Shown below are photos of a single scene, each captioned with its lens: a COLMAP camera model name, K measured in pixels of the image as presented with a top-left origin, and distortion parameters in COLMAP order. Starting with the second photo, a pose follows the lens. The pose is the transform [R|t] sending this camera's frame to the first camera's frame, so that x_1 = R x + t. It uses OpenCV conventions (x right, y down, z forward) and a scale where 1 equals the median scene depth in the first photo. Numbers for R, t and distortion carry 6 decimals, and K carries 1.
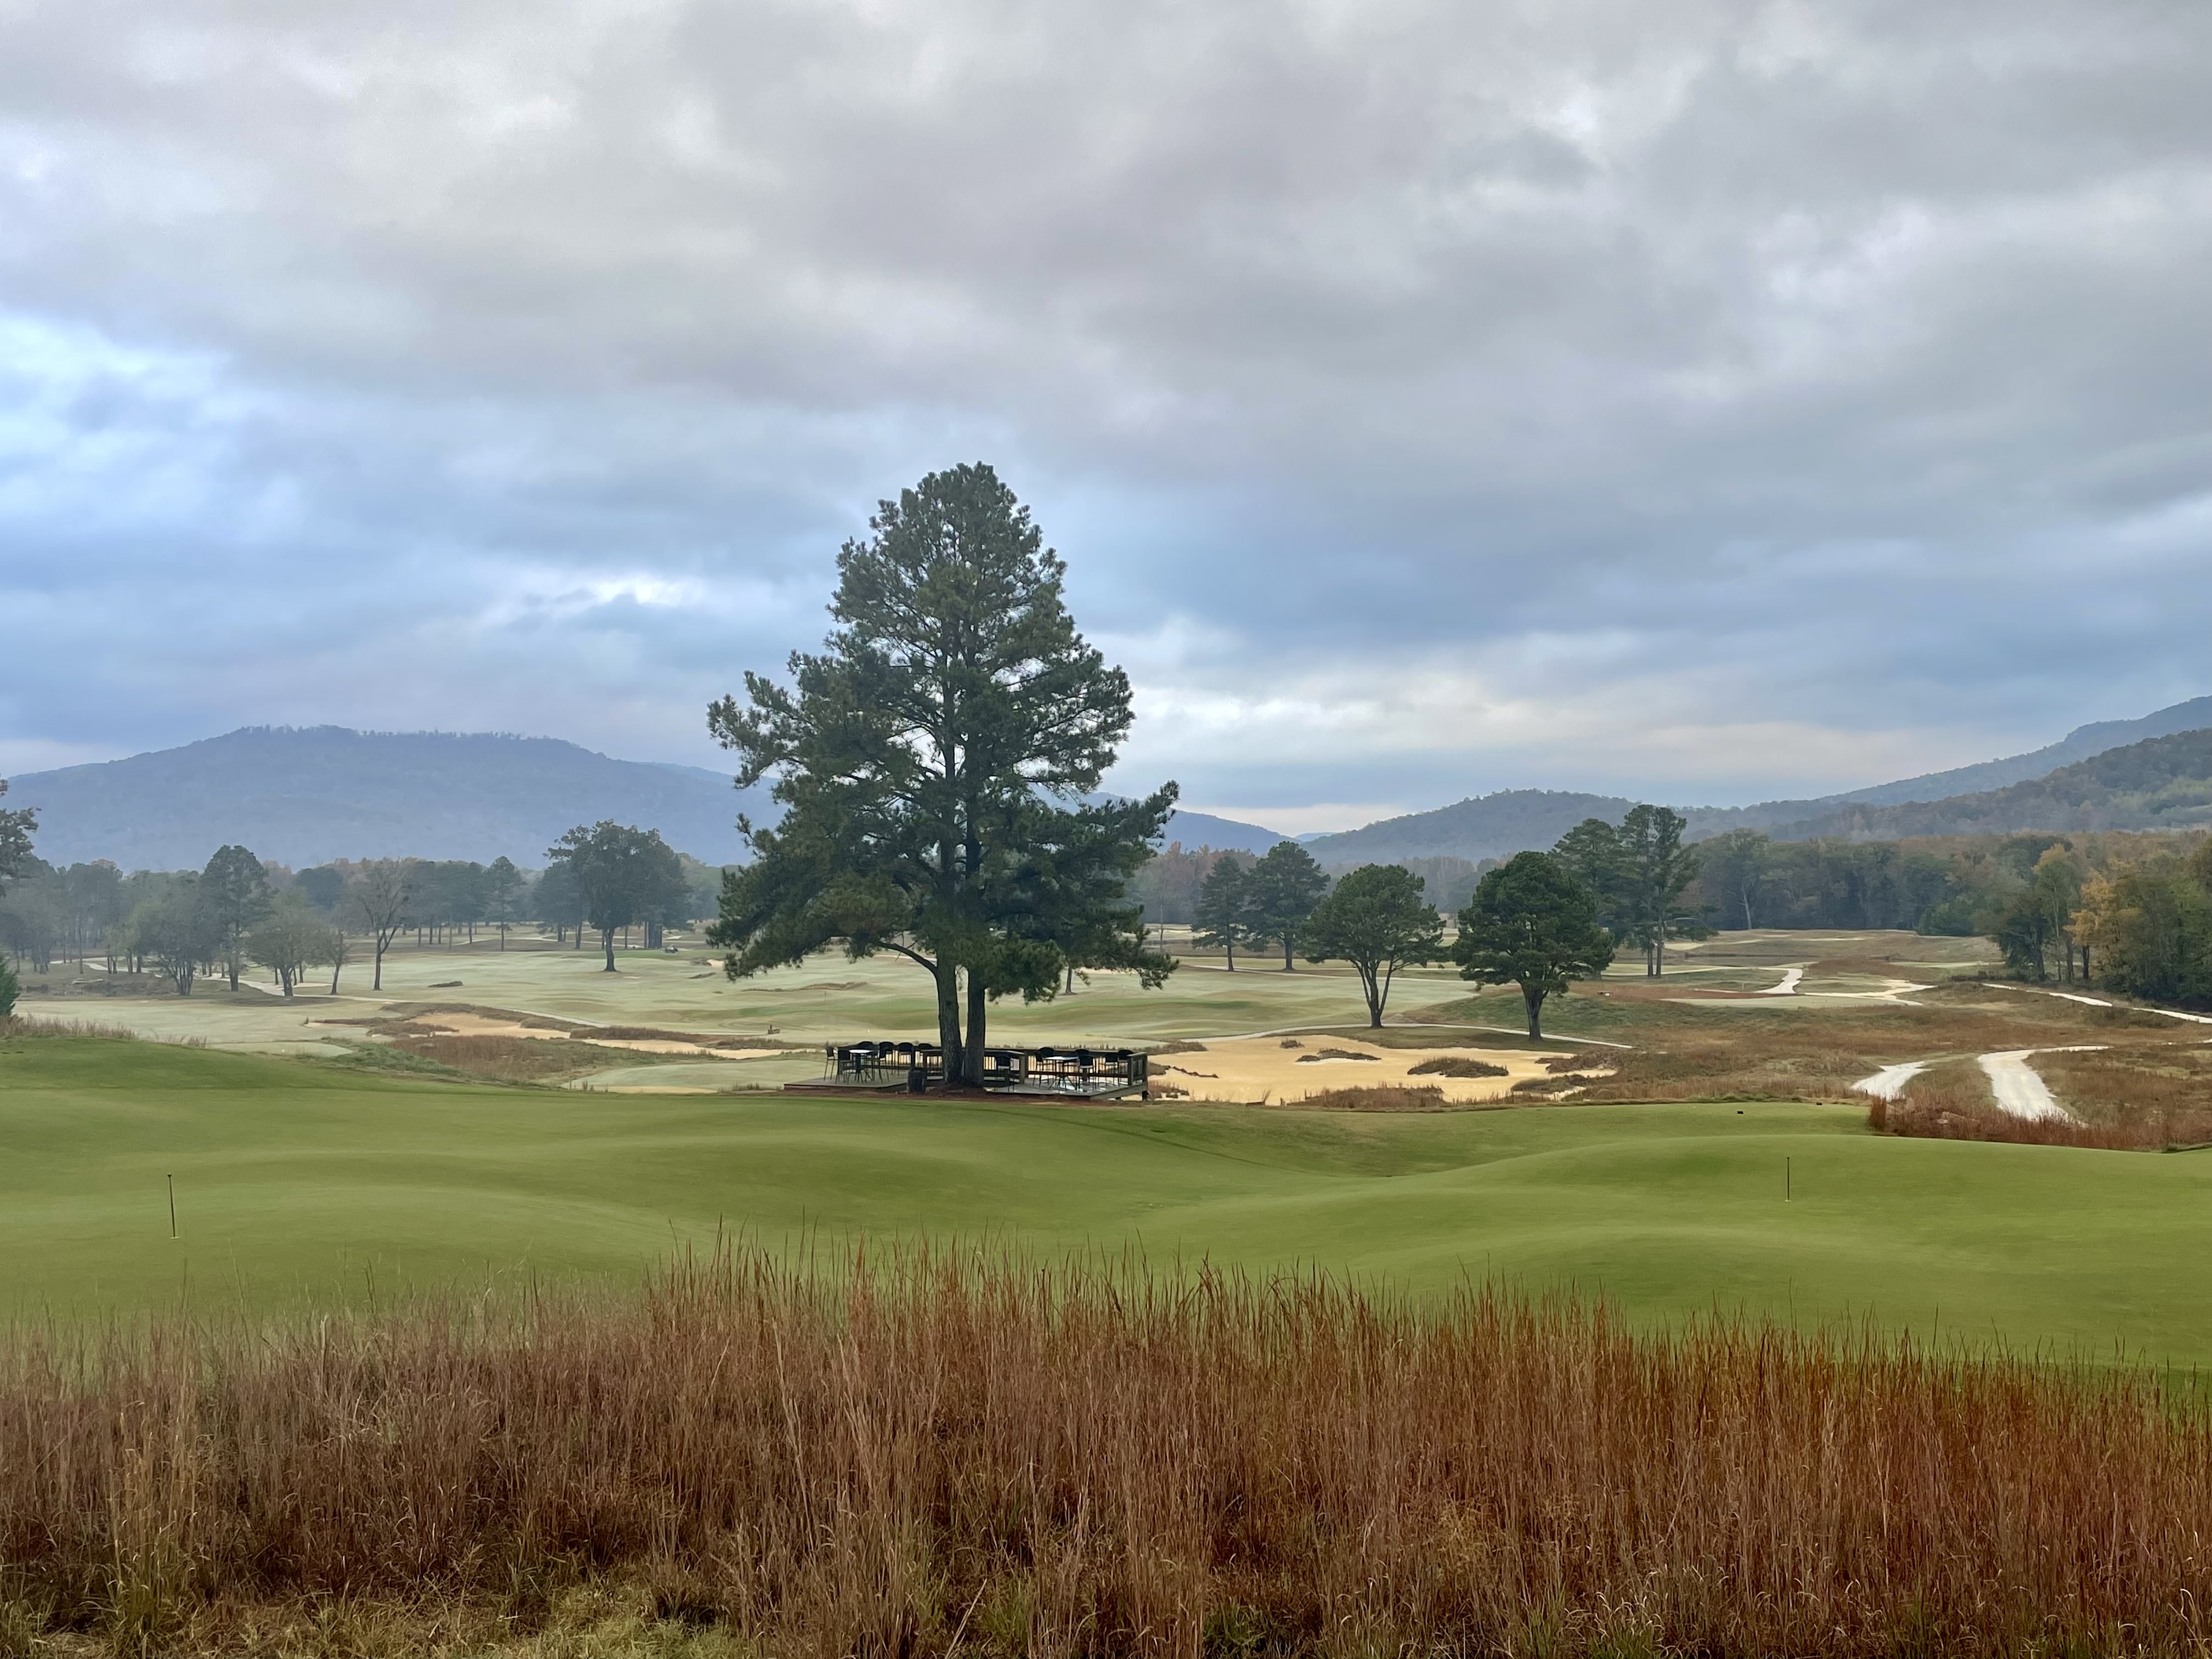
lens RADIAL K [[2040.5, 0, 1106.0], [0, 2040.5, 829.5], [0, 0, 1]] dist [0.094660, -0.002673]
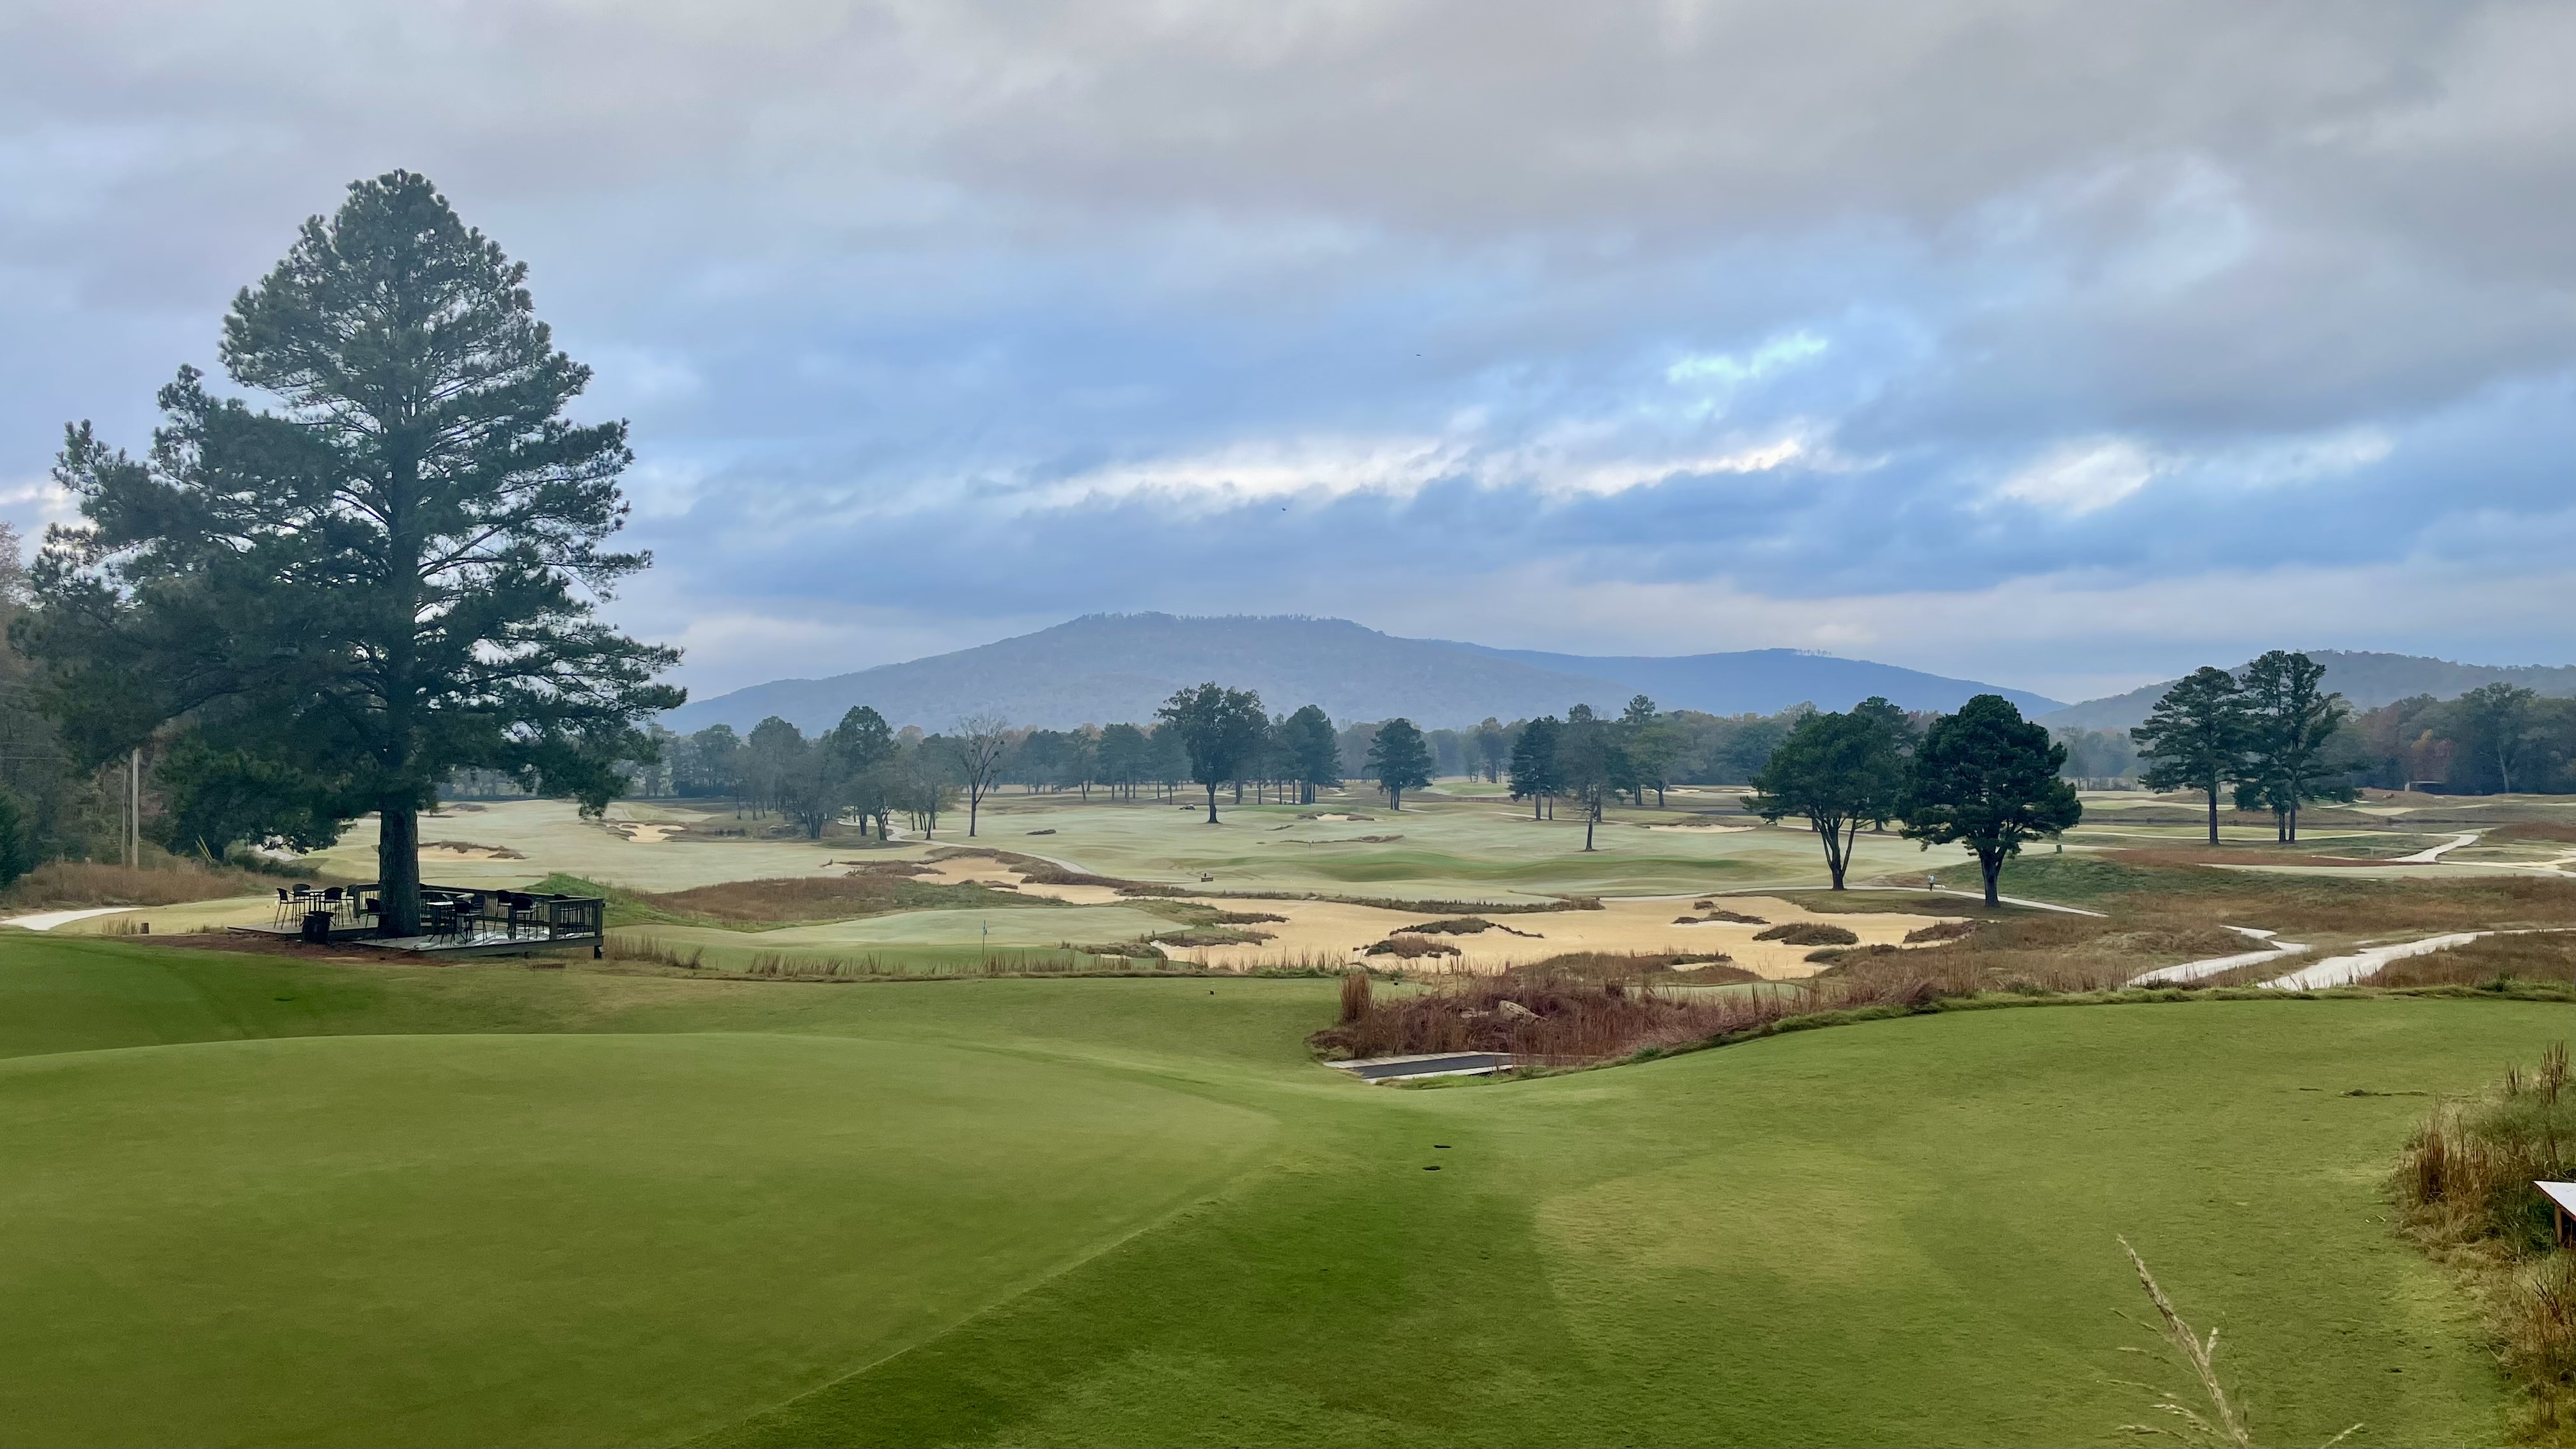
lens RADIAL K [[1908.4, 0, 1288.0], [0, 1908.4, 724.5], [0, 0, 1]] dist [0.039485, -0.004041]
pose [[0.957641, -0.004164, -0.287933, 0.091352], [0.008035, 0.999893, 0.012263, 0.006364], [0.287851, -0.014057, 0.957572, 0.066690]]
